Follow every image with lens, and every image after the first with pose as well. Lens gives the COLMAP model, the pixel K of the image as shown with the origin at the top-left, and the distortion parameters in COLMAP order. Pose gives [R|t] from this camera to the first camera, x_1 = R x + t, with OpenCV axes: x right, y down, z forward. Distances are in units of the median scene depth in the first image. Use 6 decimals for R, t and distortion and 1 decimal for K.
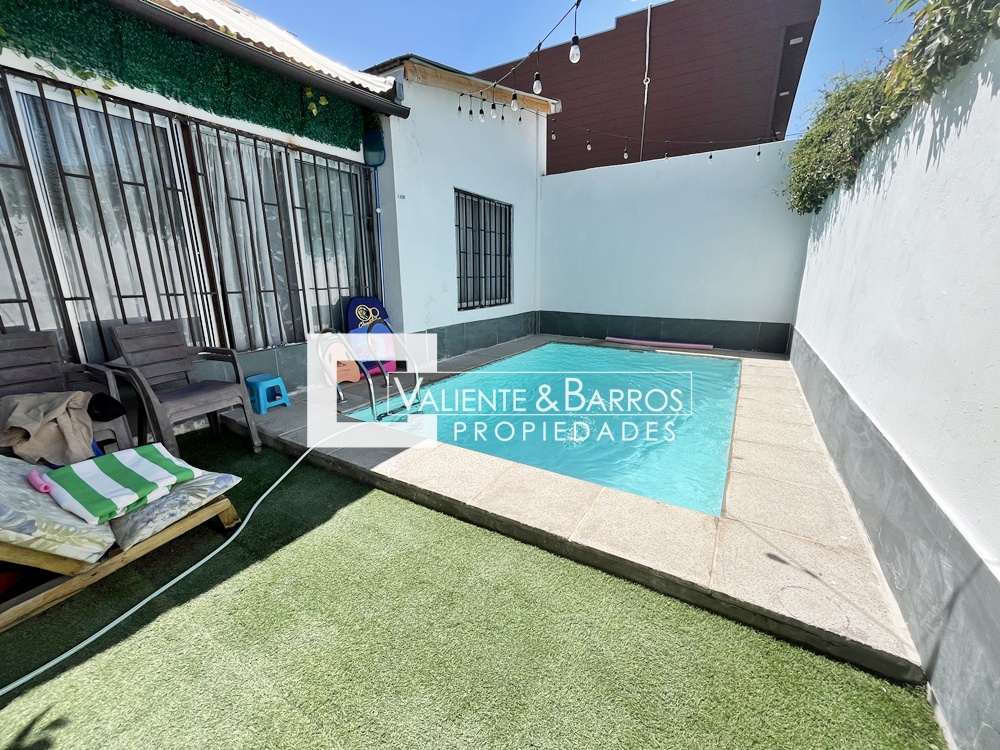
lens RADIAL K [[403.4, 0, 500.4], [0, 403.4, 372.2], [0, 0, 1]] dist [-0.000479, 0.000199]
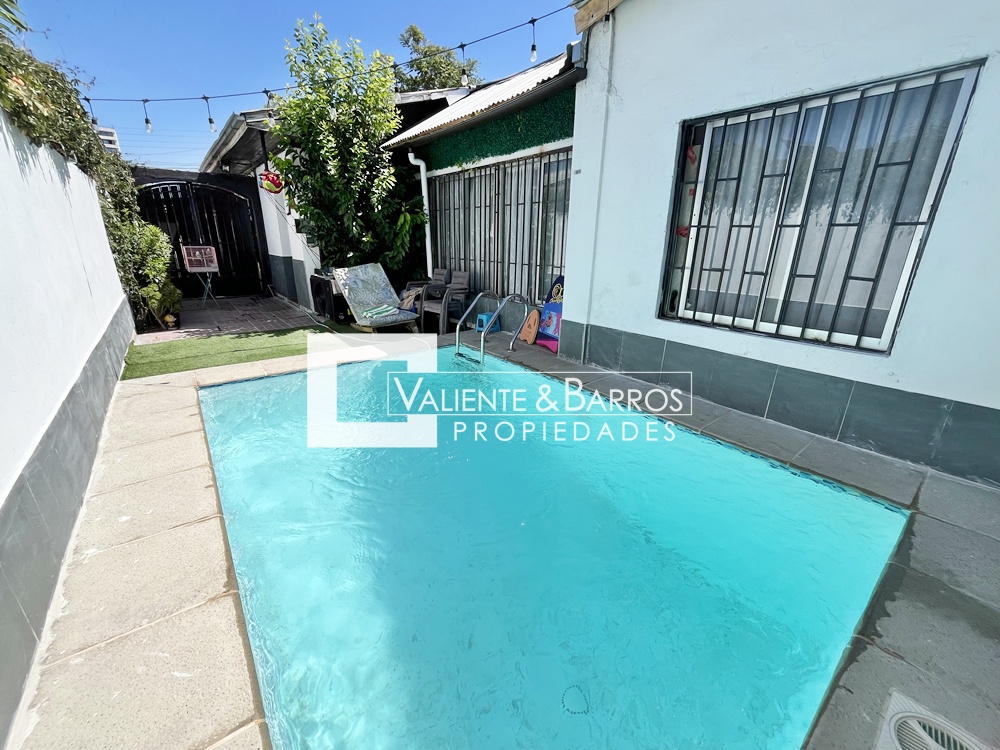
lens RADIAL K [[403.4, 0, 500.3], [0, 403.4, 374.2], [0, 0, 1]] dist [-0.000479, 0.000199]
pose [[-0.348313, 0.292761, -0.890488, 0.952755], [-0.239032, 0.890832, 0.386371, -0.417849], [0.906389, 0.347433, -0.240309, 1.513699]]
